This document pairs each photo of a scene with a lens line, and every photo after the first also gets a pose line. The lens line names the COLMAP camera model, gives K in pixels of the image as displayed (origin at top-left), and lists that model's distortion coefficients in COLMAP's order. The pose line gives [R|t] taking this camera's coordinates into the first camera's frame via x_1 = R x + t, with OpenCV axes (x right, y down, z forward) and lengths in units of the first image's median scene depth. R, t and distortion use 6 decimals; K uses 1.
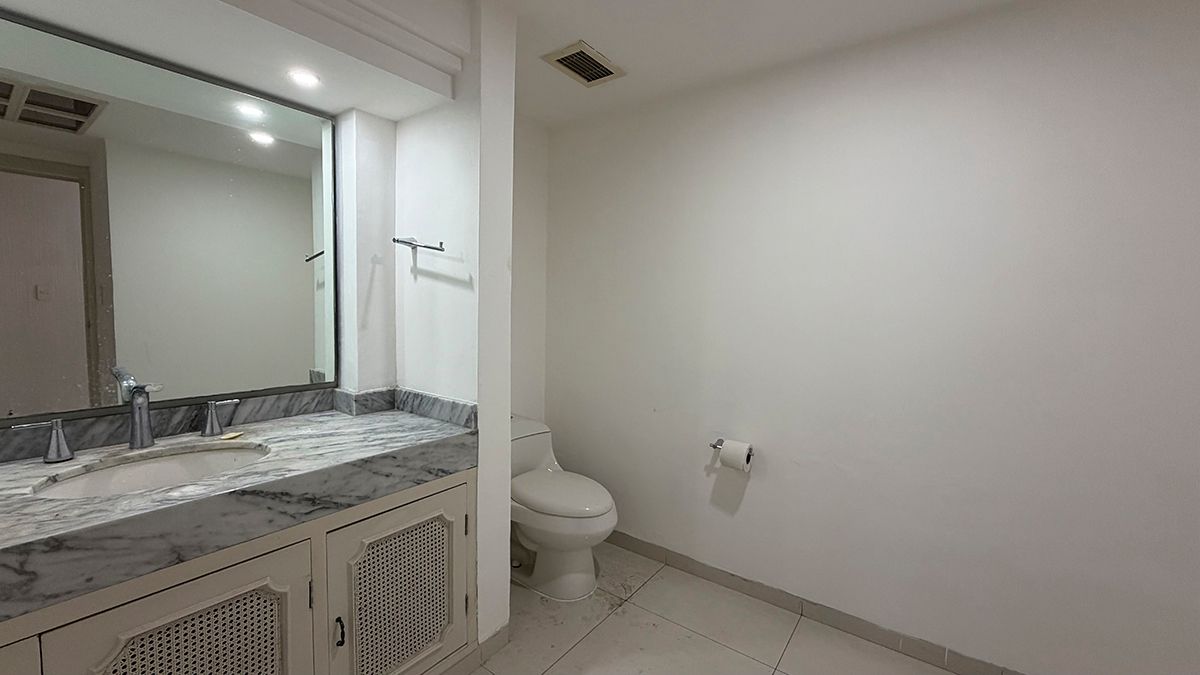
lens RADIAL K [[476.6, 0, 599.0], [0, 476.6, 336.5], [0, 0, 1]] dist [0.001750, -0.000039]
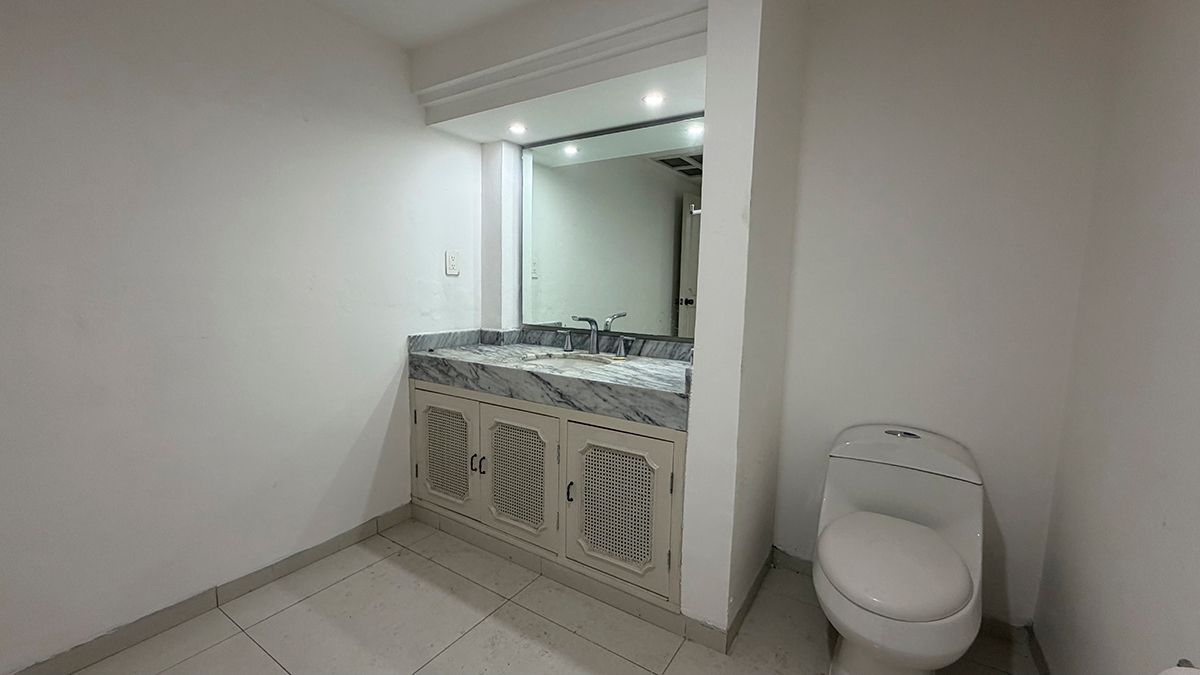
lens RADIAL K [[476.6, 0, 599.3], [0, 476.6, 339.3], [0, 0, 1]] dist [0.001750, -0.000039]
pose [[0.055382, 0.090860, -0.994323, 0.813843], [-0.084612, 0.992696, 0.085999, 0.019650], [0.994874, 0.079369, 0.062665, 0.890481]]
